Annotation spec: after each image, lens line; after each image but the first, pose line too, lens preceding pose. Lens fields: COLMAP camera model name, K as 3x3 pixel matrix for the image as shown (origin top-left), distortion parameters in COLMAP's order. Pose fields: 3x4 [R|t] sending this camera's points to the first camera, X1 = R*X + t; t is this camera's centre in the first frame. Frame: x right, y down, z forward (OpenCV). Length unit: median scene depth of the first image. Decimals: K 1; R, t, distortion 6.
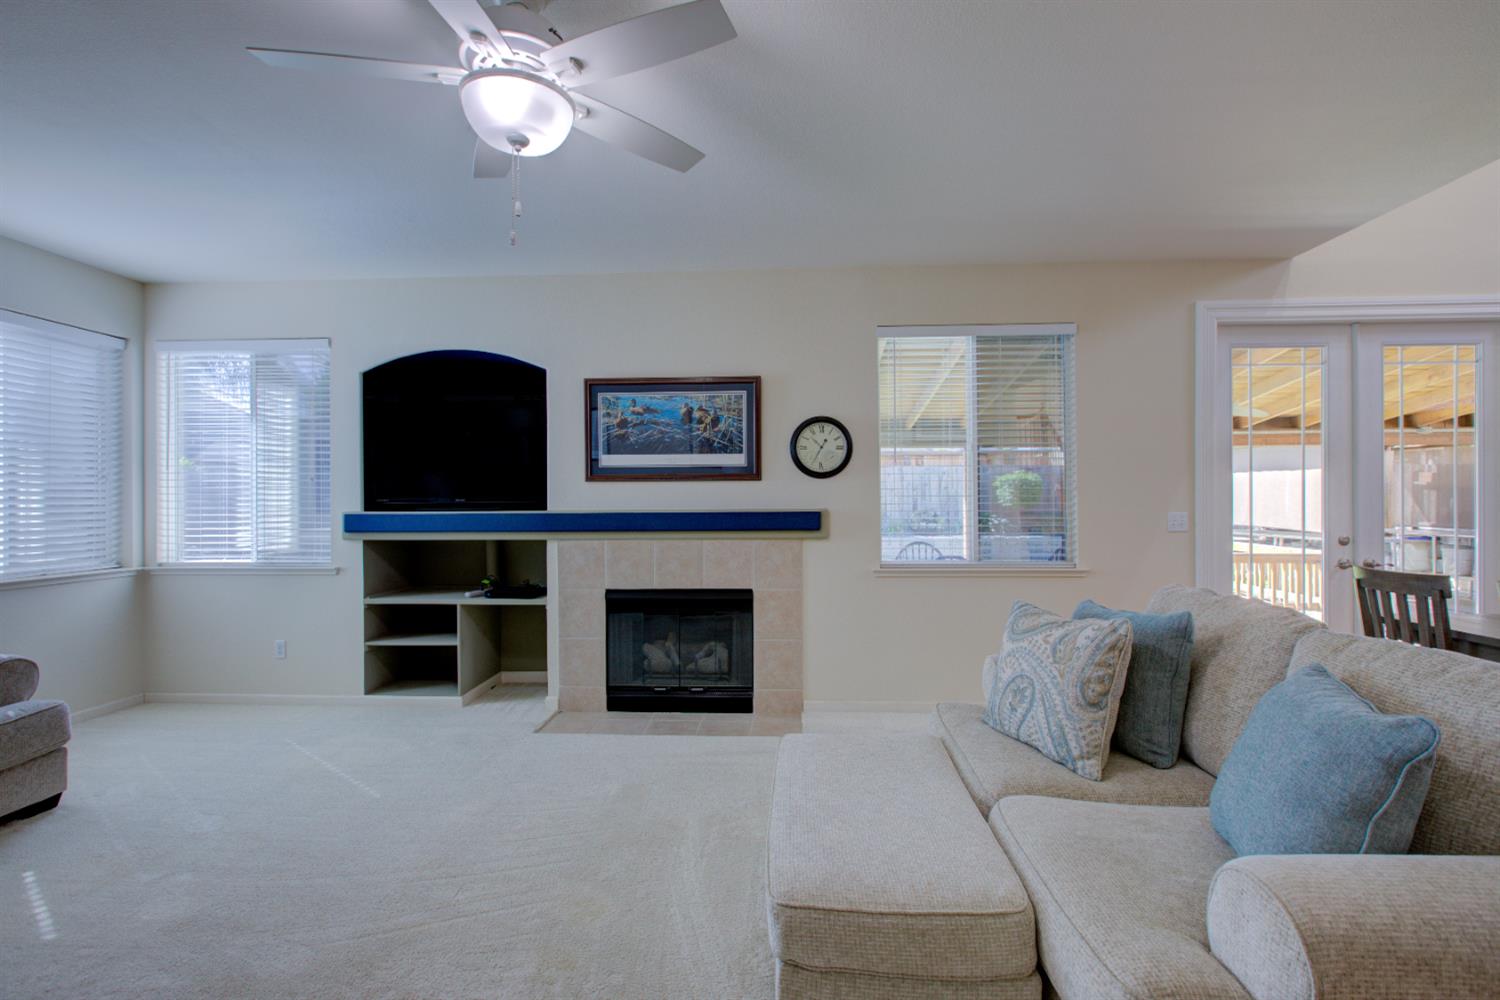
lens RADIAL K [[682.0, 0, 759.4], [0, 682.0, 495.4], [0, 0, 1]] dist [-0.005092, -0.000045]
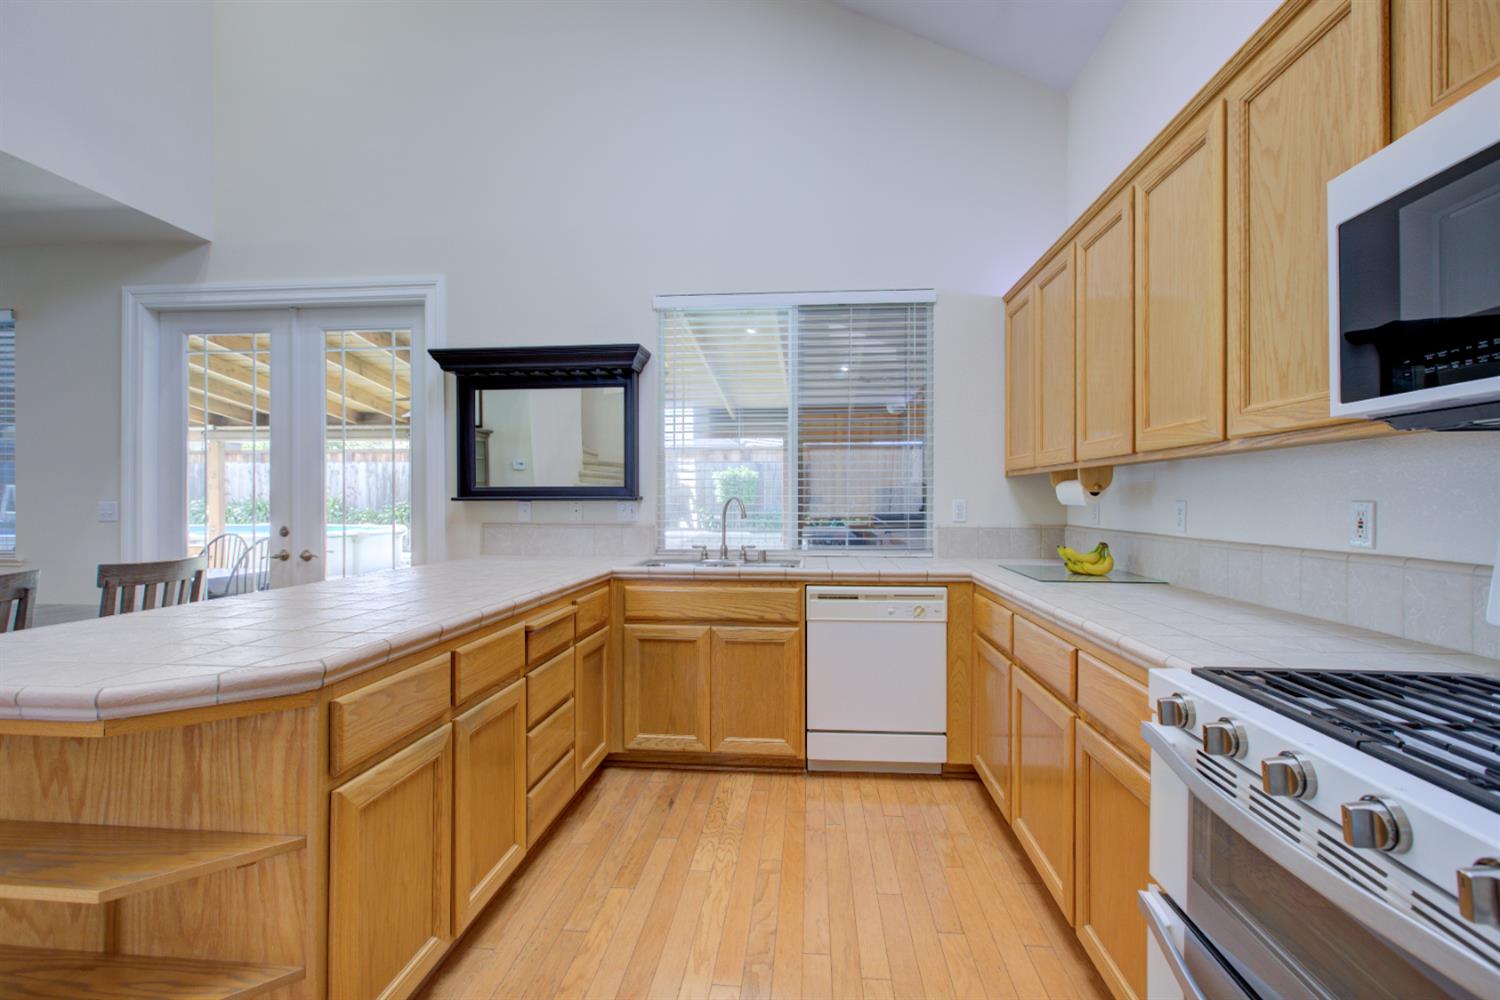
lens RADIAL K [[688.7, 0, 748.4], [0, 688.7, 497.0], [0, 0, 1]] dist [-0.004809, -0.000048]
pose [[0.998951, 0.009456, -0.044802, 1.590416], [-0.009129, 0.999930, 0.007499, 0.002685], [0.044870, -0.007082, 0.998968, 0.046985]]
